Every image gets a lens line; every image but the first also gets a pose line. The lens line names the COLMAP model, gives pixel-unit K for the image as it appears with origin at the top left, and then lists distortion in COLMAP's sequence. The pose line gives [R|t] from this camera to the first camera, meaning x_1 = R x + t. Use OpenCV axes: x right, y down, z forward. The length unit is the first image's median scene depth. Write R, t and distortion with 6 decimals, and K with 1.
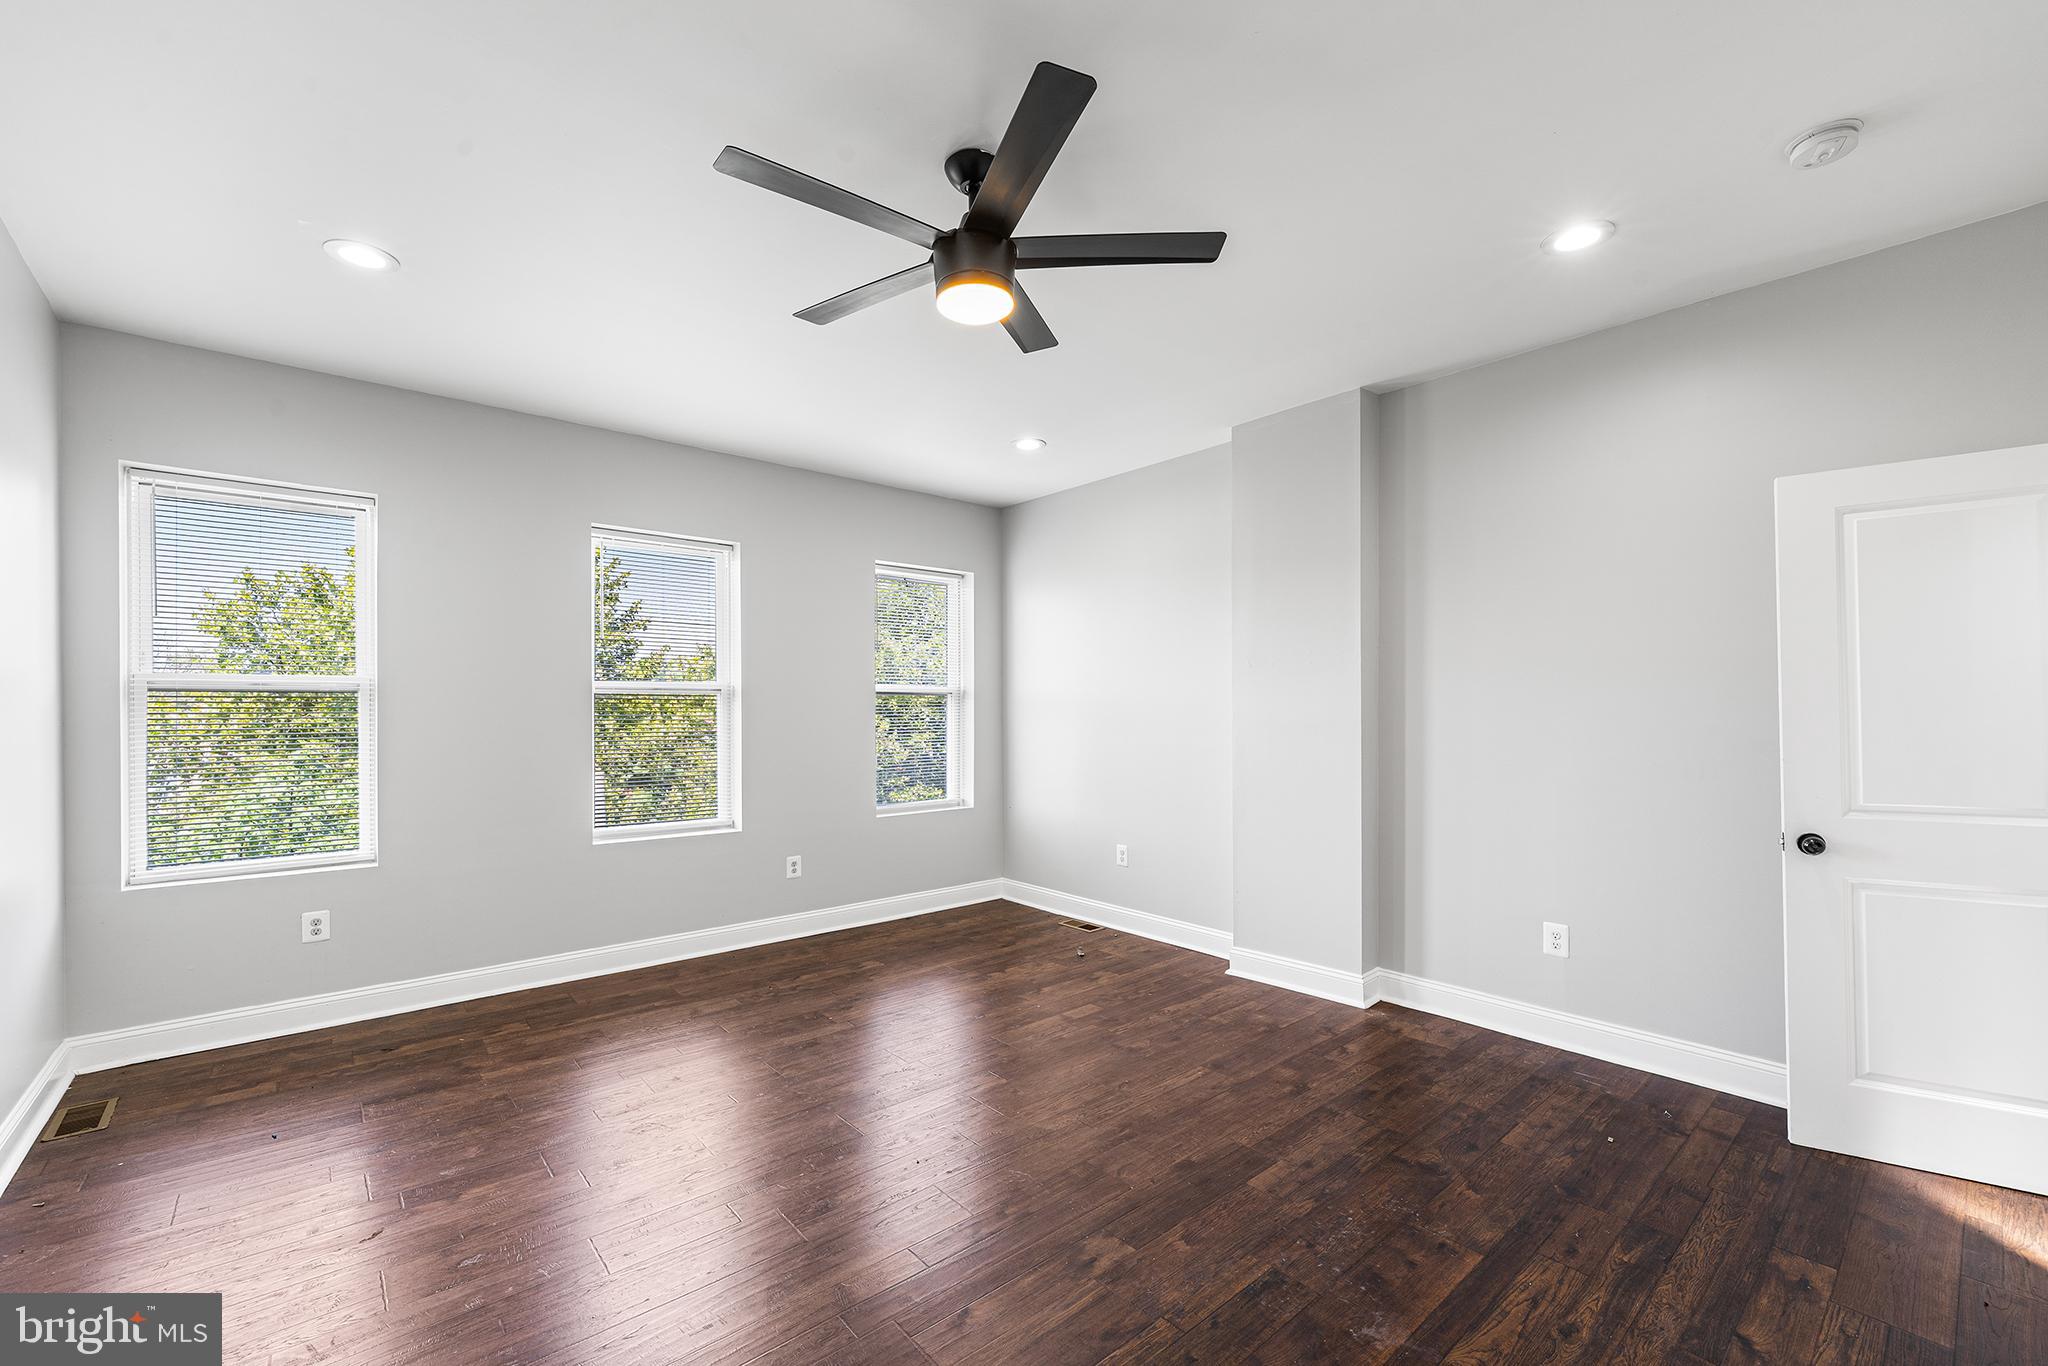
lens RADIAL K [[851.2, 0, 1020.7], [0, 851.2, 704.5], [0, 0, 1]] dist [0.000105, -0.000081]
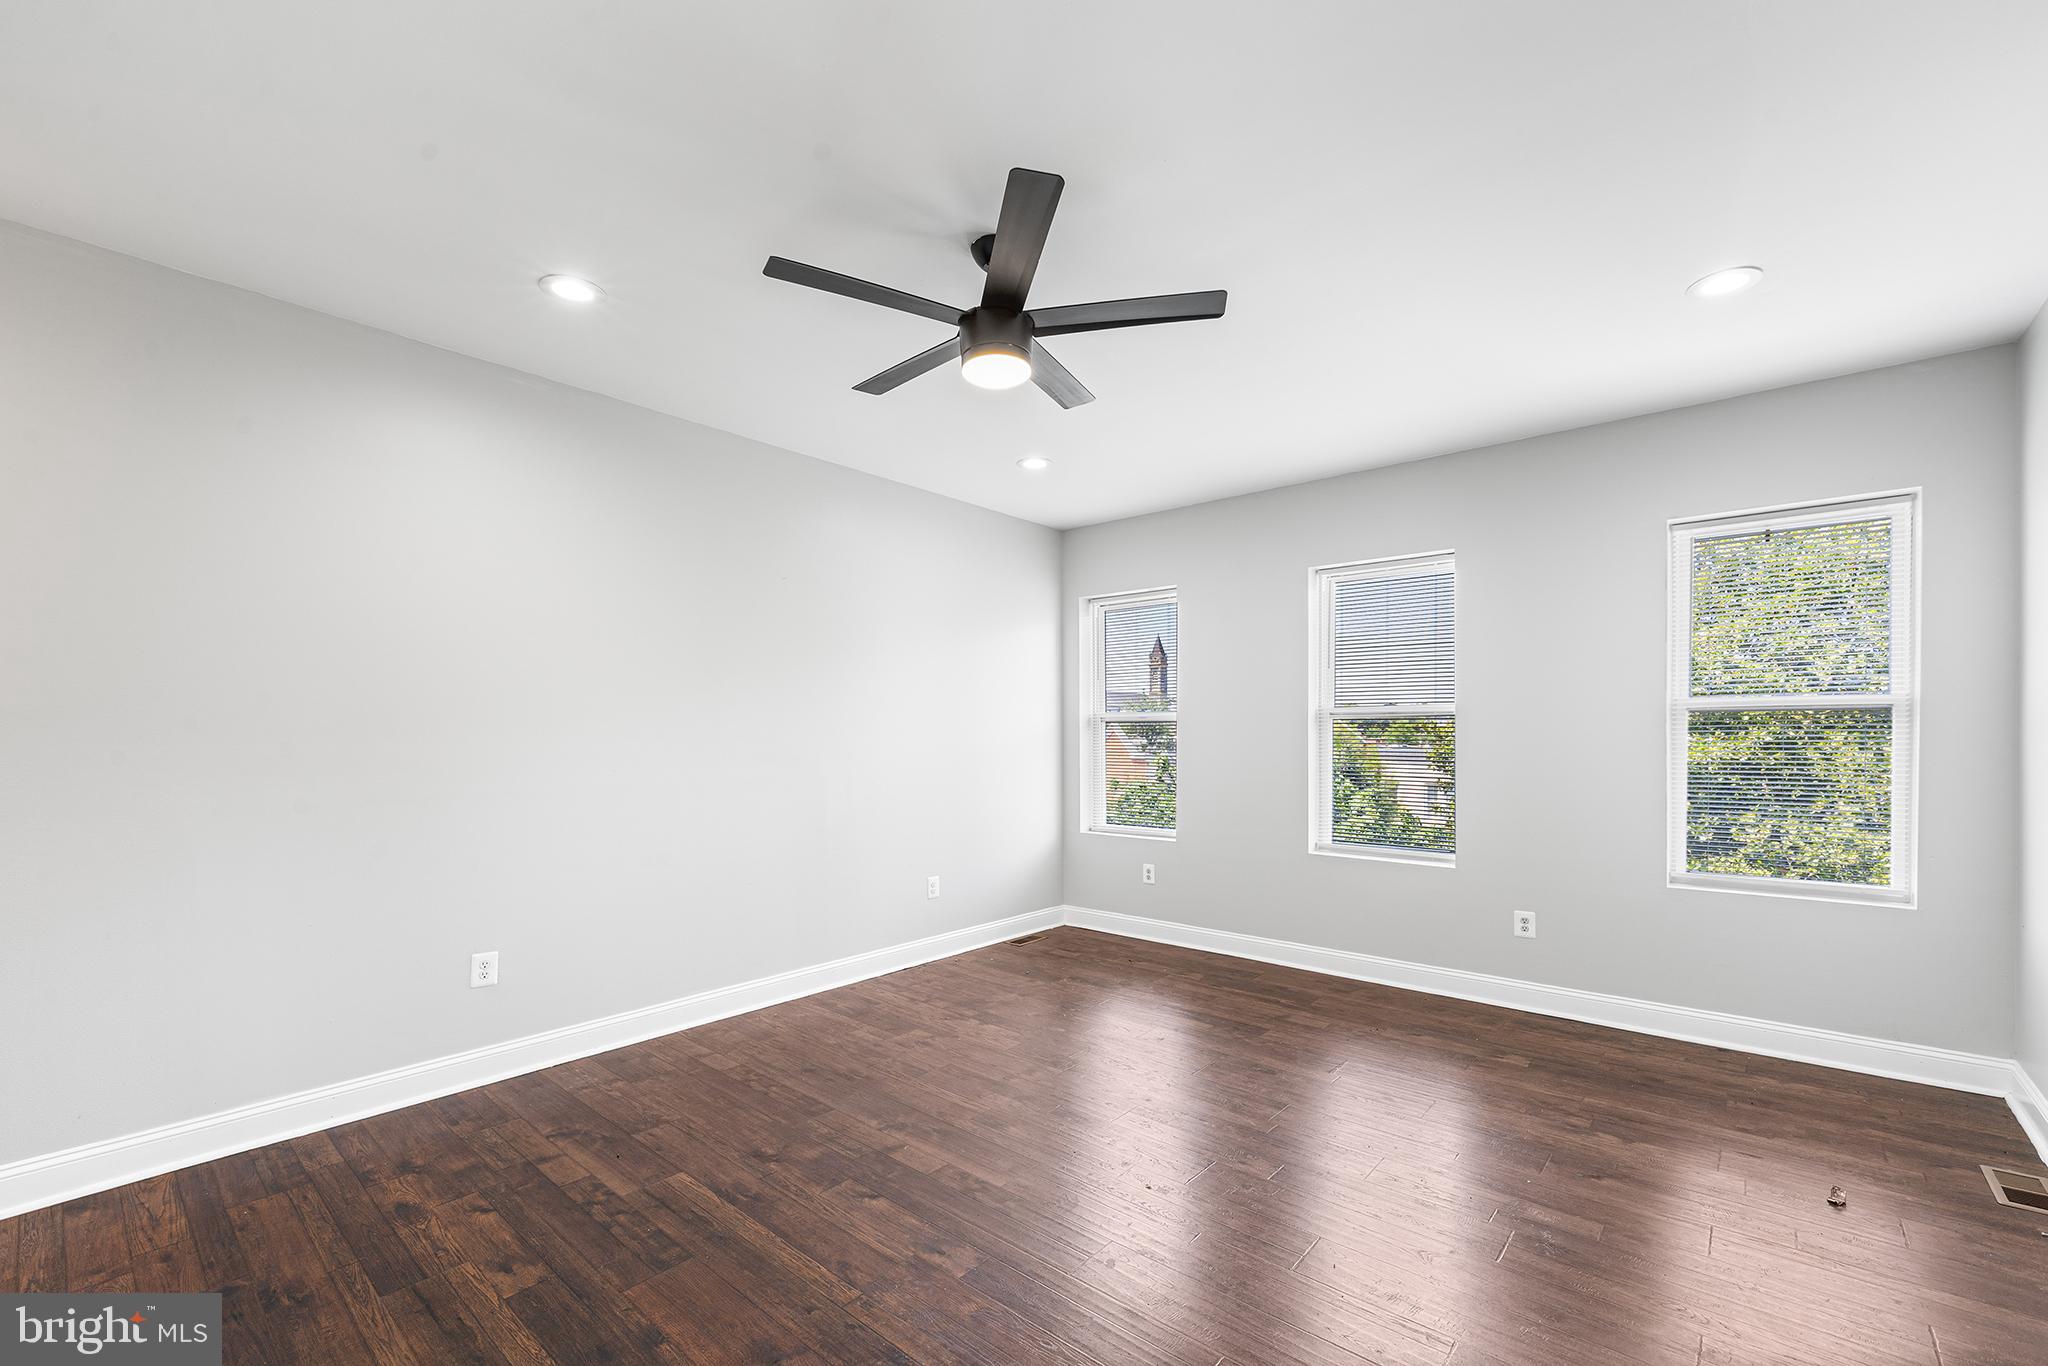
lens RADIAL K [[874.7, 0, 1025.0], [0, 874.7, 738.5], [0, 0, 1]] dist [-0.000793, -0.000348]
pose [[0.122654, 0.006823, -0.992426, 0.581538], [0.009662, 0.999921, 0.008069, 0.002171], [0.992402, -0.010579, 0.122579, 0.483855]]
